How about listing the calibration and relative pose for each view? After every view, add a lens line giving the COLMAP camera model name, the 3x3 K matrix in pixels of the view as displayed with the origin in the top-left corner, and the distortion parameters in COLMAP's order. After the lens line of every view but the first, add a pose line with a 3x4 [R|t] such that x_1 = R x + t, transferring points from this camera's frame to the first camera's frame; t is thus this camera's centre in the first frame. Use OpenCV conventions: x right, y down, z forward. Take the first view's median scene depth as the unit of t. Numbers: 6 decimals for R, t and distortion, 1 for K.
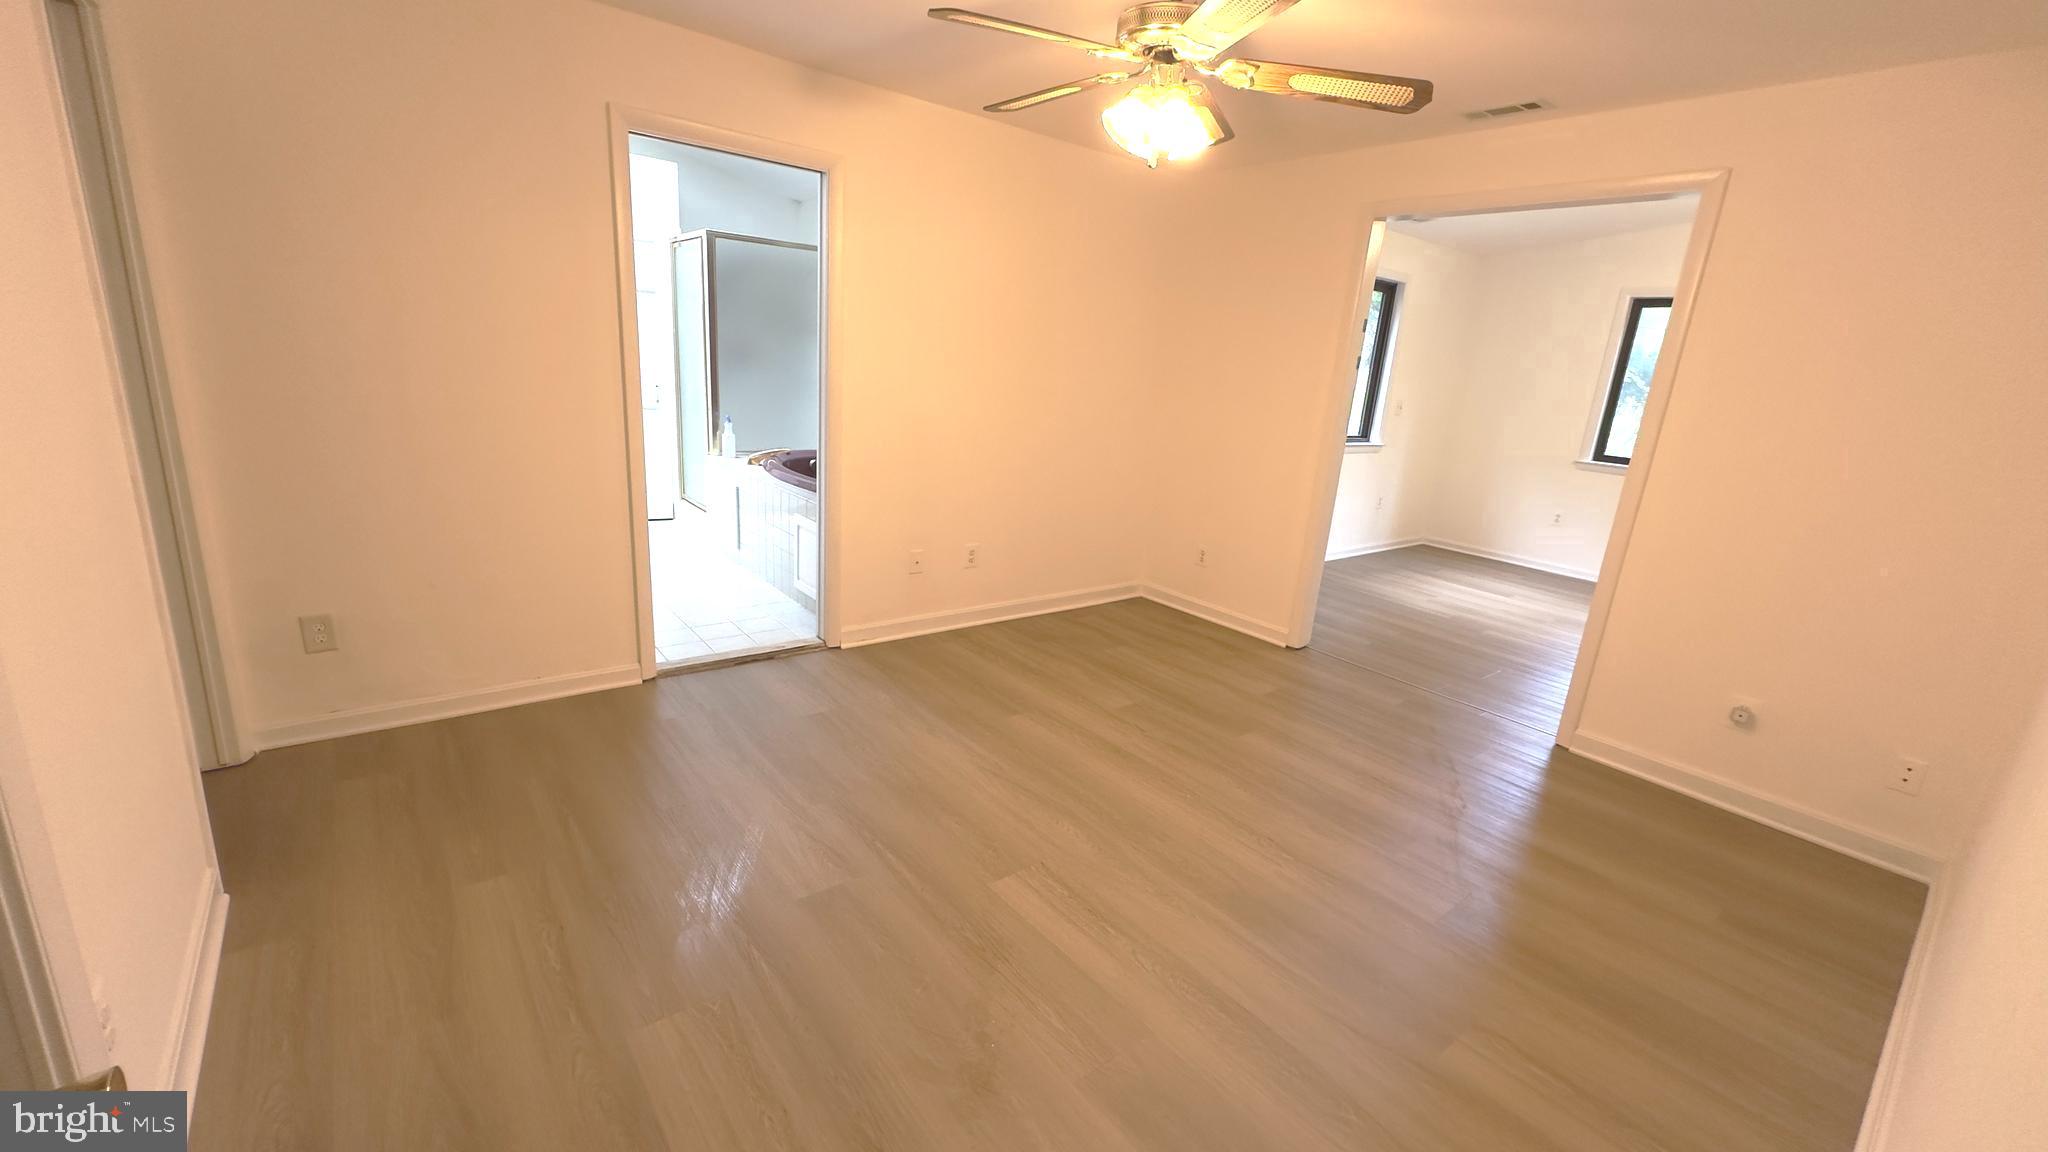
lens RADIAL K [[811.5, 0, 1020.6], [0, 811.5, 572.2], [0, 0, 1]] dist [-0.001704, 0.000234]
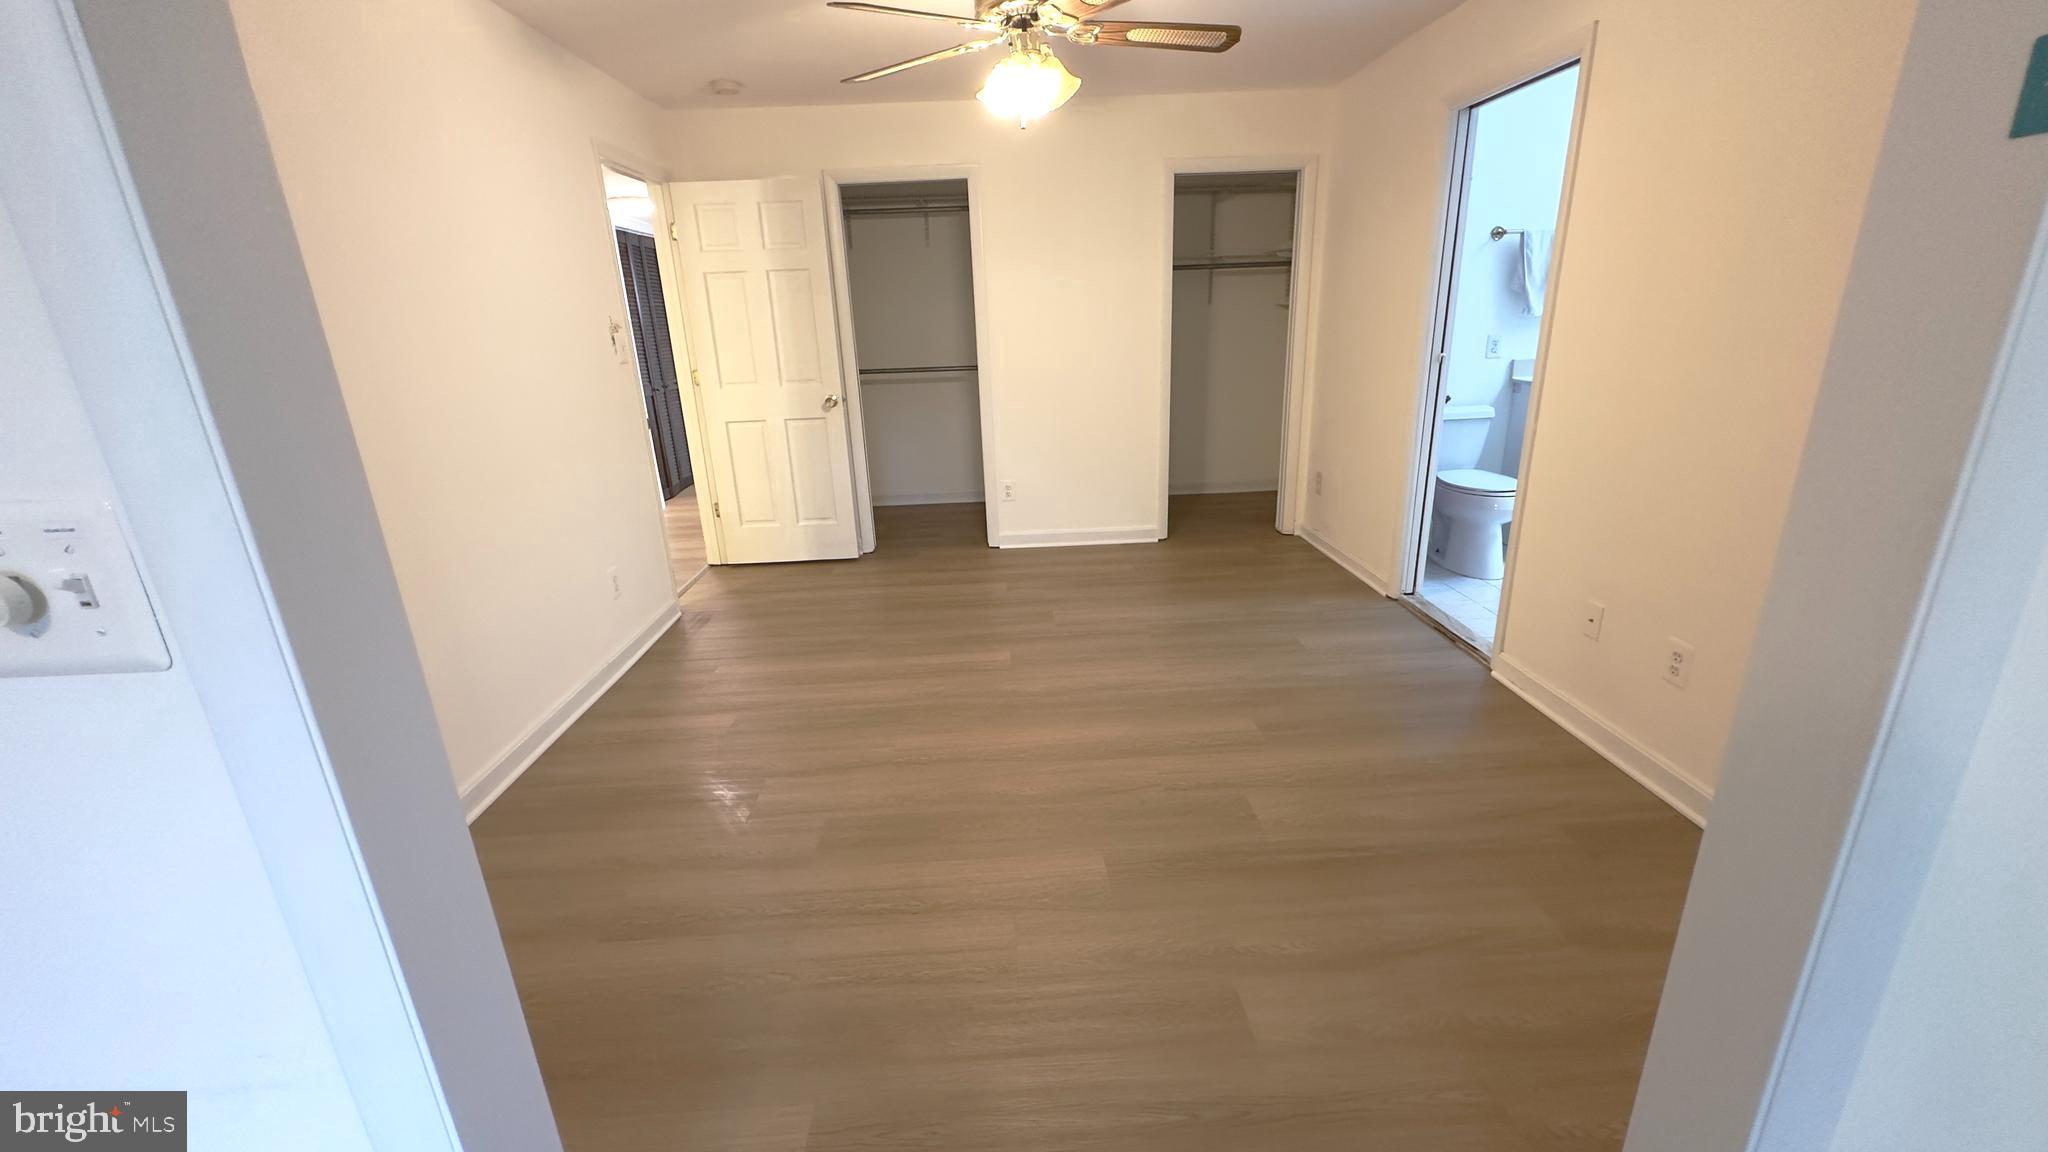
lens RADIAL K [[811.5, 0, 1022.1], [0, 811.5, 574.4], [0, 0, 1]] dist [-0.001704, 0.000234]
pose [[-0.586088, 0.200192, -0.785127, 0.760029], [-0.217831, 0.894390, 0.390661, -0.237287], [0.780417, 0.399987, -0.480583, 1.148444]]
